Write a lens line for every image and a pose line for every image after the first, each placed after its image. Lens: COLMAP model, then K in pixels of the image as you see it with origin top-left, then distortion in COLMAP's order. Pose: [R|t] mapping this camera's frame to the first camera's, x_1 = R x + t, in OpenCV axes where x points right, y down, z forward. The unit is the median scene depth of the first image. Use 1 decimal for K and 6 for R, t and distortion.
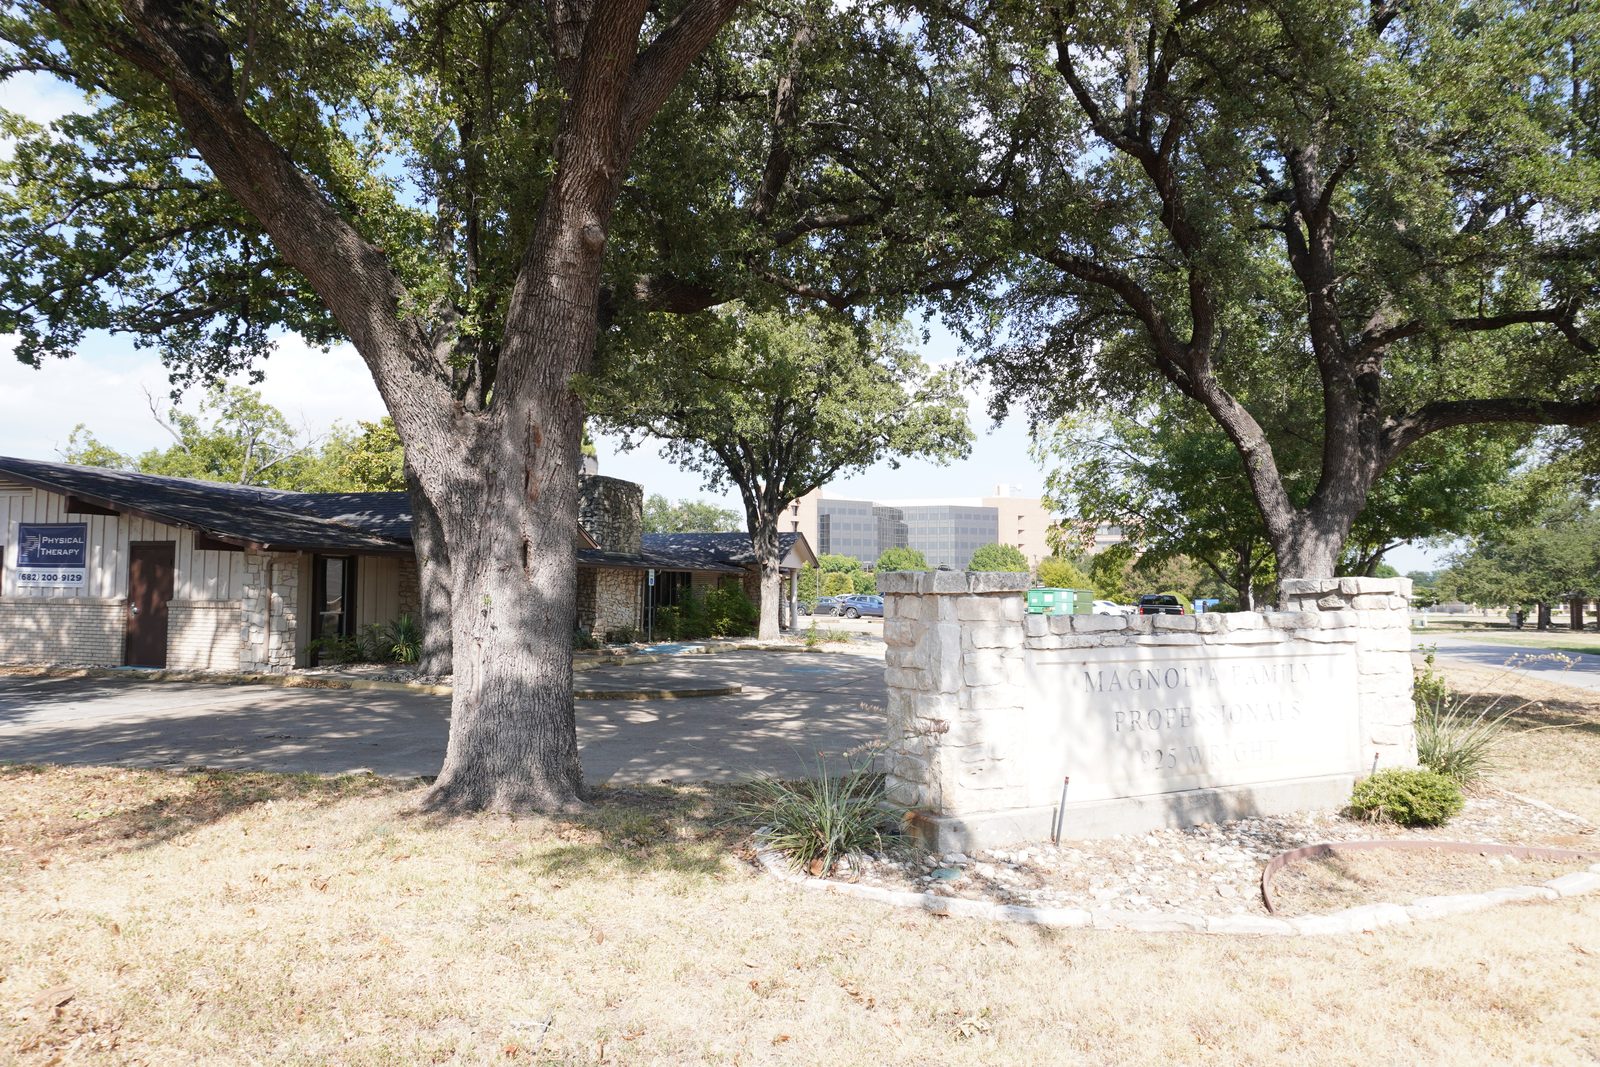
lens RADIAL K [[1082.0, 0, 792.4], [0, 1082.0, 532.0], [0, 0, 1]] dist [-0.032932, 0.031091]
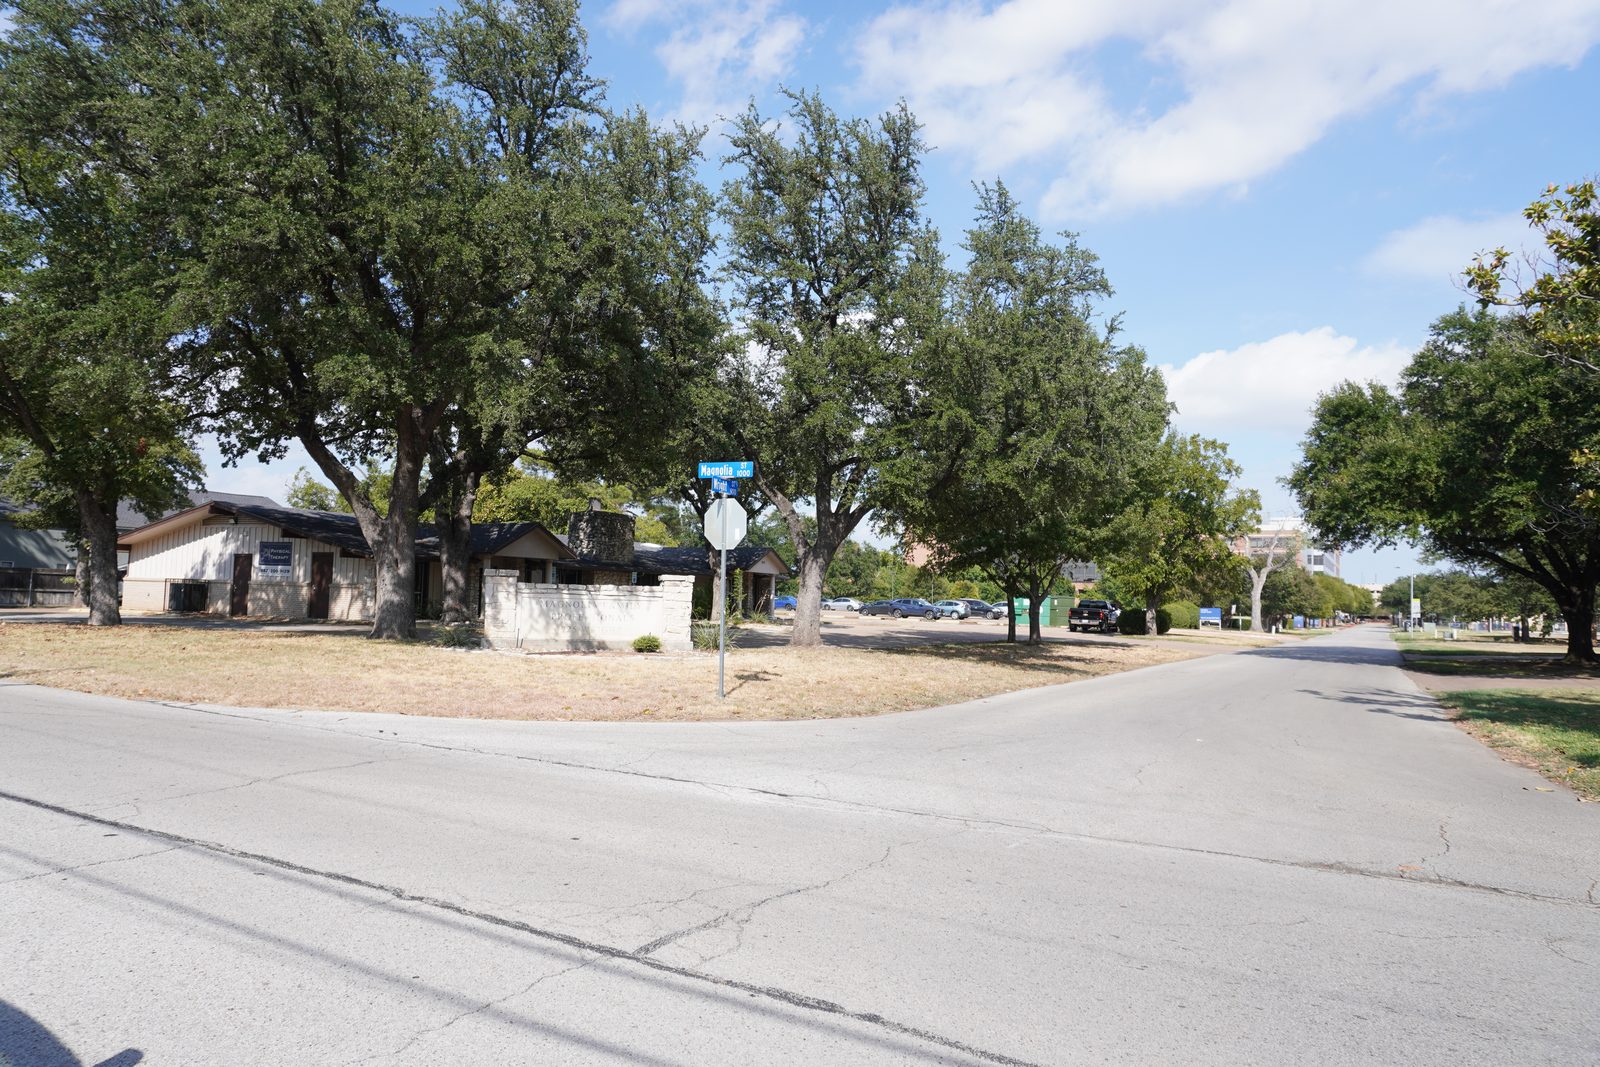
lens RADIAL K [[1082.0, 0, 805.9], [0, 1082.0, 535.7], [0, 0, 1]] dist [-0.032932, 0.031091]
pose [[0.987147, 0.009940, -0.159508, 0.552501], [-0.010743, 0.999934, -0.004170, -0.022734], [0.159456, 0.005830, 0.987188, -0.744665]]
